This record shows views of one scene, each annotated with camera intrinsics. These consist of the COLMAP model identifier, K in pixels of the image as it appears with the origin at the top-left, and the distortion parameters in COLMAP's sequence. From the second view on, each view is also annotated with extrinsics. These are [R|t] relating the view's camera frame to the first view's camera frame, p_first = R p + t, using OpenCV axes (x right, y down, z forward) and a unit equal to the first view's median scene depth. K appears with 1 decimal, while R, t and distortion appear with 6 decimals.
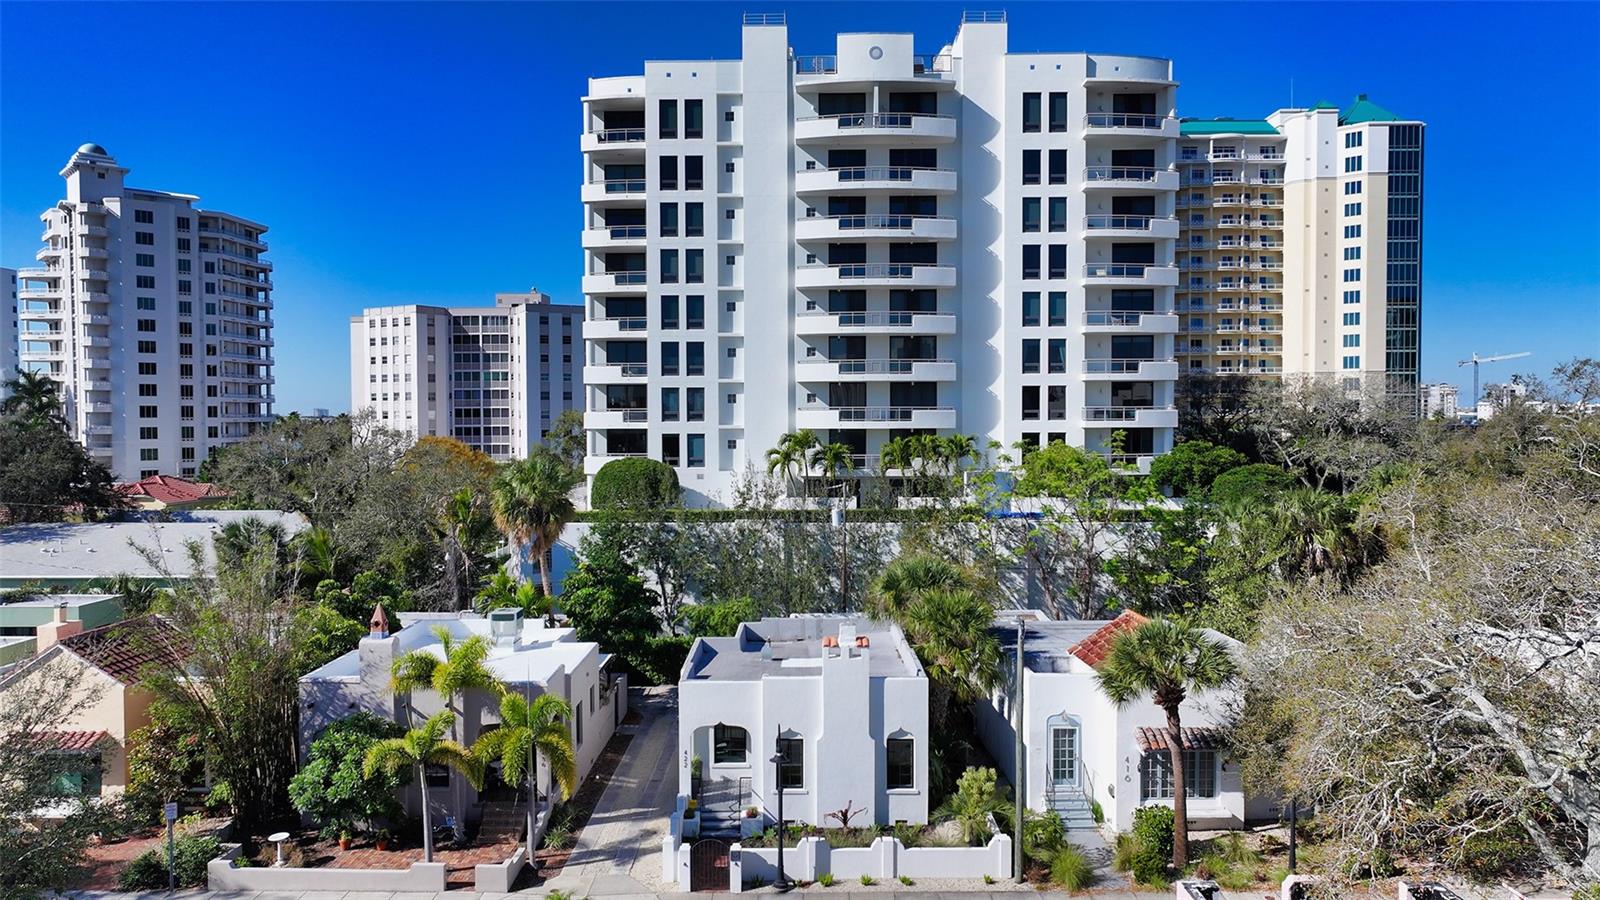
lens RADIAL K [[1120.5, 0, 800.0], [0, 1120.5, 450.0], [0, 0, 1]] dist [0.000964, 0.011477]
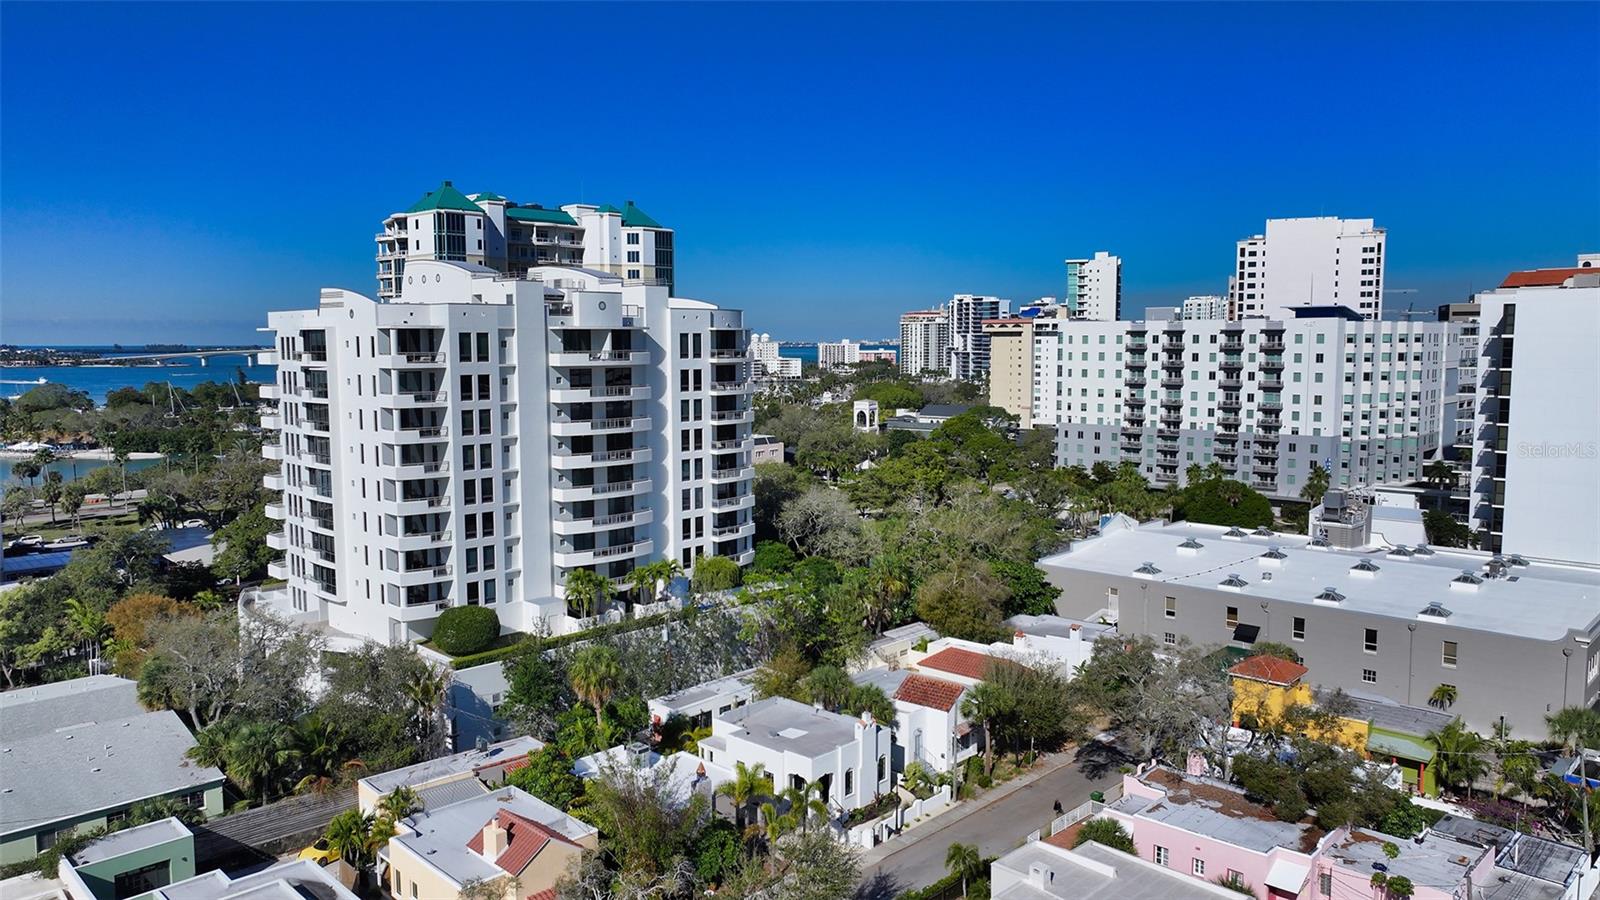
lens RADIAL K [[1120.5, 0, 800.0], [0, 1120.5, 450.0], [0, 0, 1]] dist [0.000964, 0.011477]
pose [[0.692458, -0.067800, 0.718266, -1.255040], [0.022501, 0.997120, 0.072430, -0.409717], [-0.721108, -0.033993, 0.691989, -0.313693]]
